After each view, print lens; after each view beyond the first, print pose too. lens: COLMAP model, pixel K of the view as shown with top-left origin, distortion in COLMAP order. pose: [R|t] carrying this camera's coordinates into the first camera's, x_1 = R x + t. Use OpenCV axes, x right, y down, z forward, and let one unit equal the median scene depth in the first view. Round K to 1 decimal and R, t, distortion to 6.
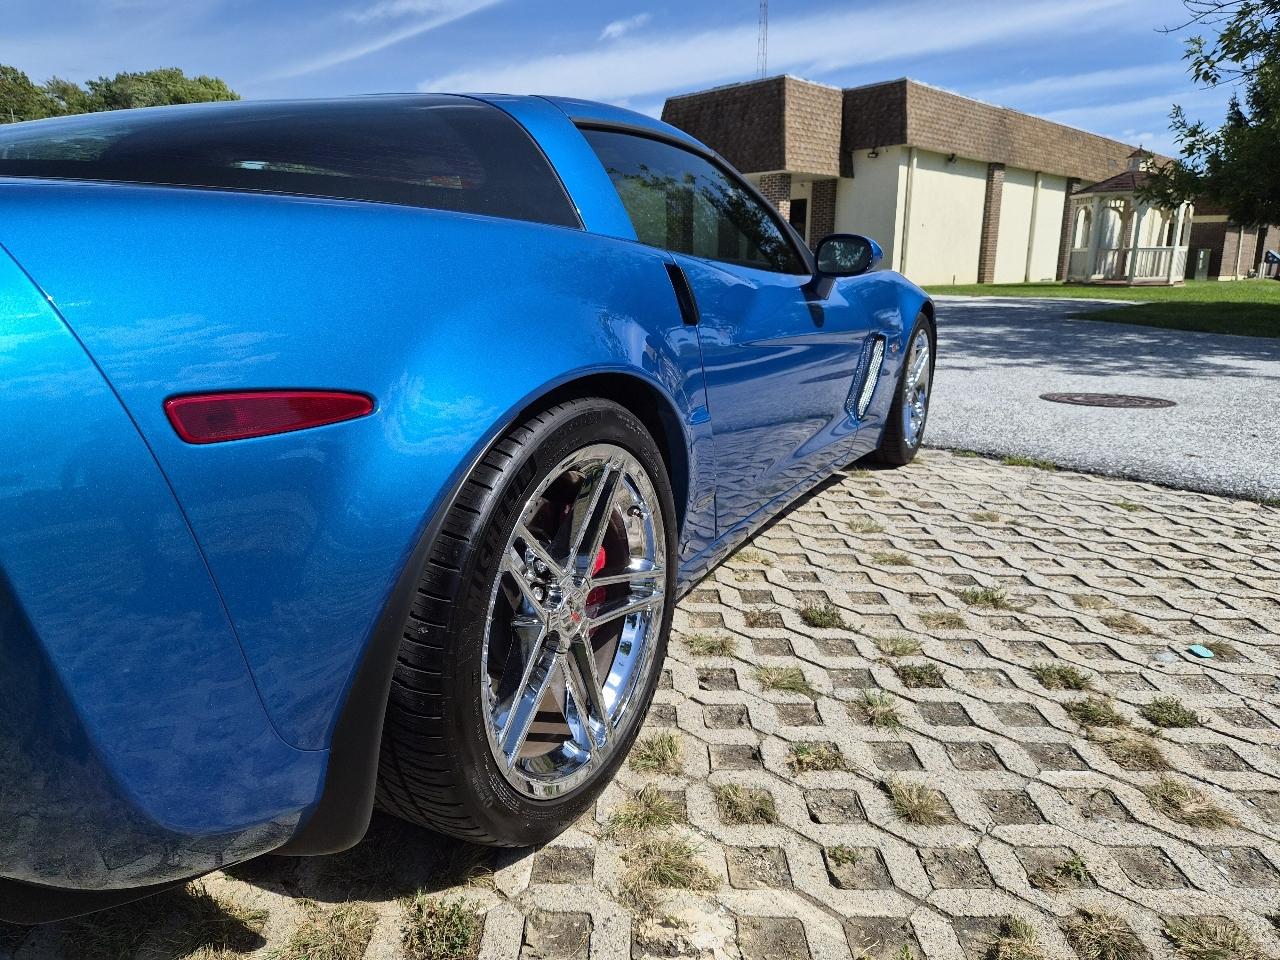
lens RADIAL K [[856.3, 0, 630.7], [0, 856.3, 481.5], [0, 0, 1]] dist [0.066991, -0.054942]
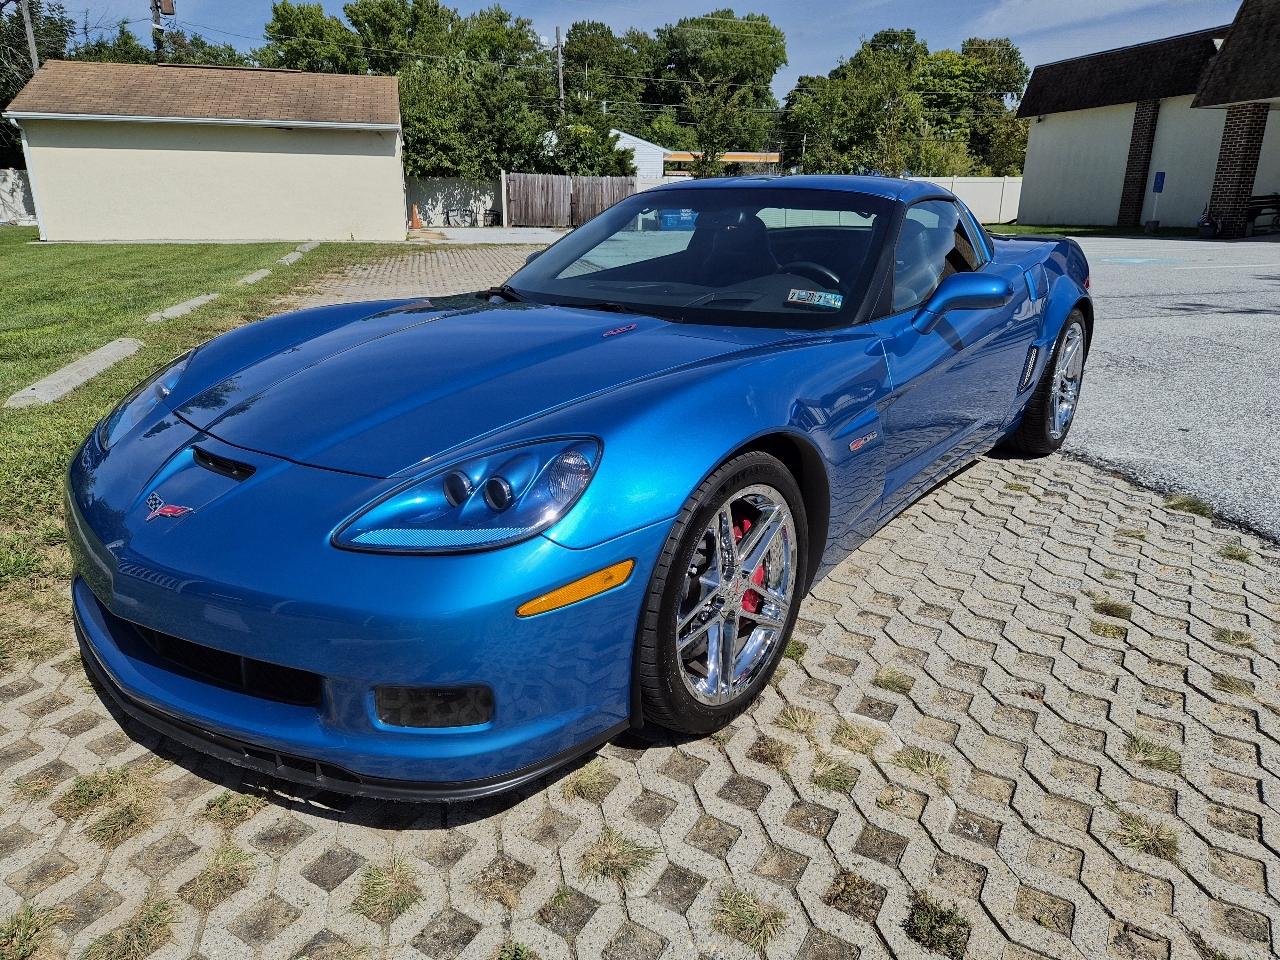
lens RADIAL K [[856.3, 0, 645.8], [0, 856.3, 473.5], [0, 0, 1]] dist [0.066991, -0.054942]
pose [[0.858908, 0.162022, -0.485825, 0.322753], [-0.128339, 0.986462, 0.102090, -0.259162], [0.495789, -0.025336, 0.868073, 0.306101]]
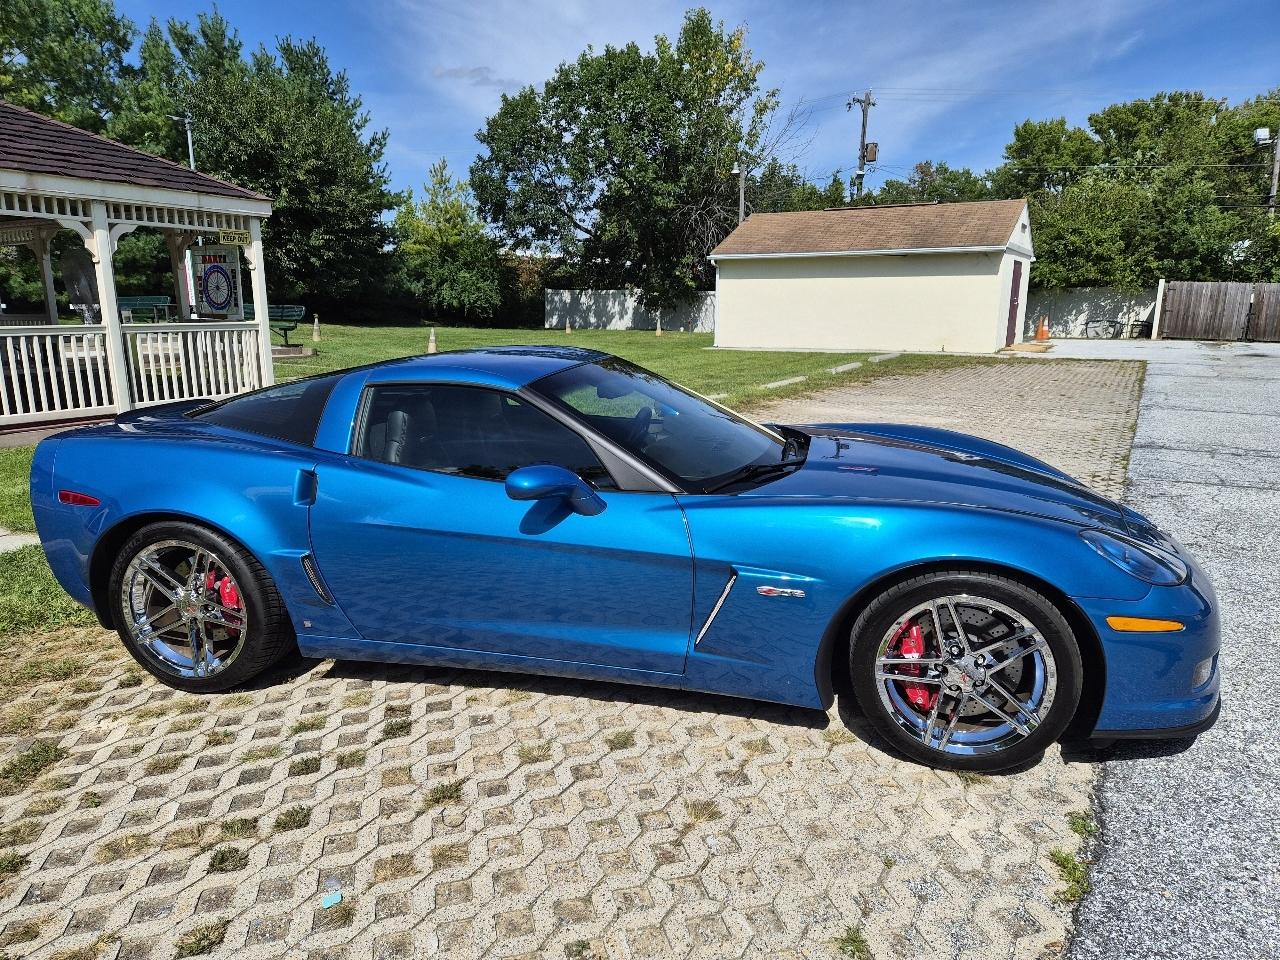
lens RADIAL K [[856.3, 0, 629.3], [0, 856.3, 485.6], [0, 0, 1]] dist [0.066991, -0.054942]
pose [[0.248781, 0.204625, -0.946698, 1.675453], [-0.230339, 0.961886, 0.147377, -0.553242], [0.940772, 0.181396, 0.286432, 0.942116]]
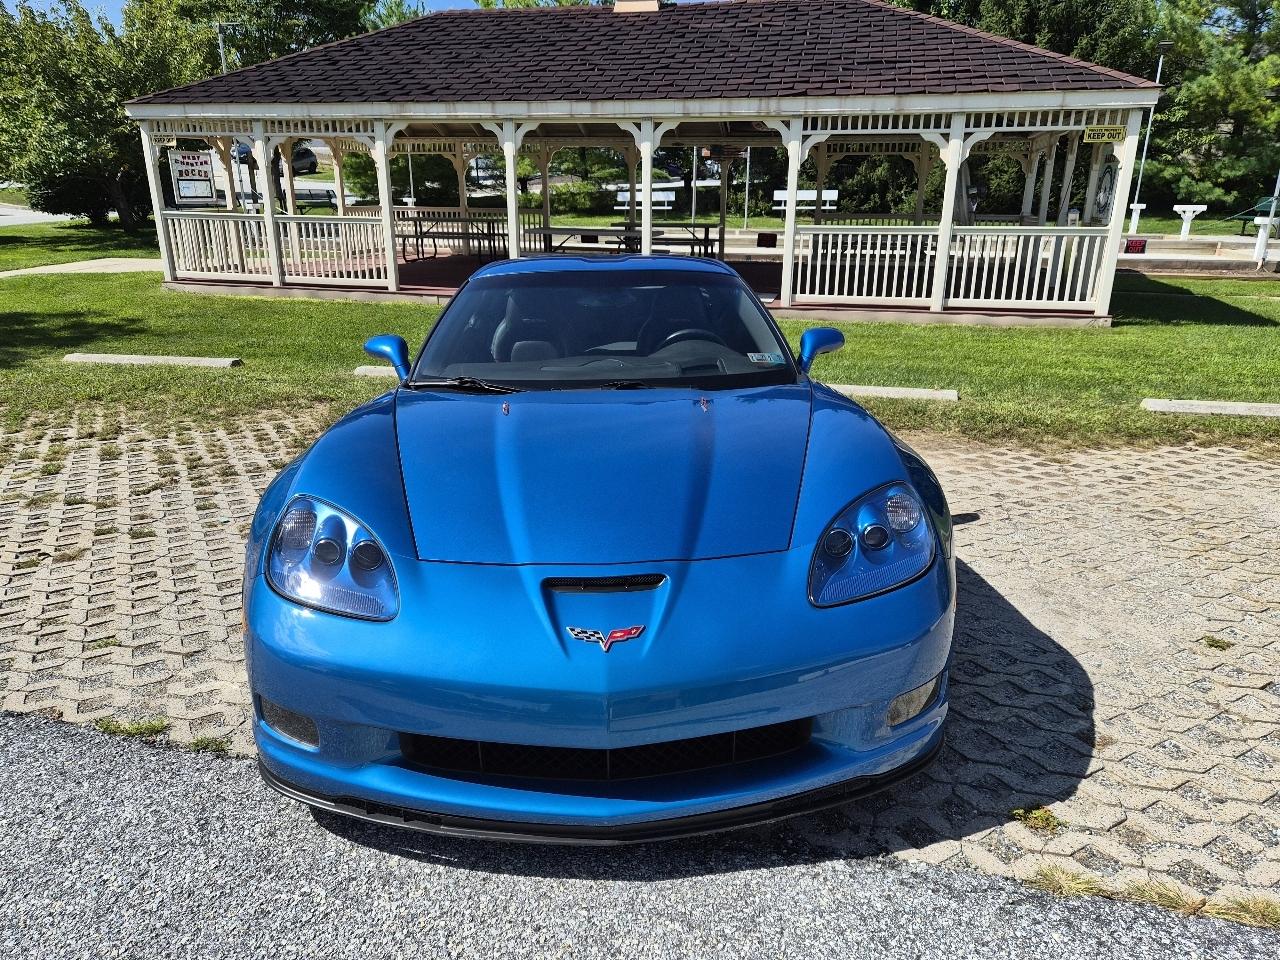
lens RADIAL K [[856.3, 0, 649.2], [0, 856.3, 474.0], [0, 0, 1]] dist [0.066991, -0.054942]
pose [[-0.860573, 0.153954, -0.485501, 0.771752], [-0.123904, 0.861305, 0.492749, -1.093304], [0.494026, 0.484203, -0.722140, 3.009145]]
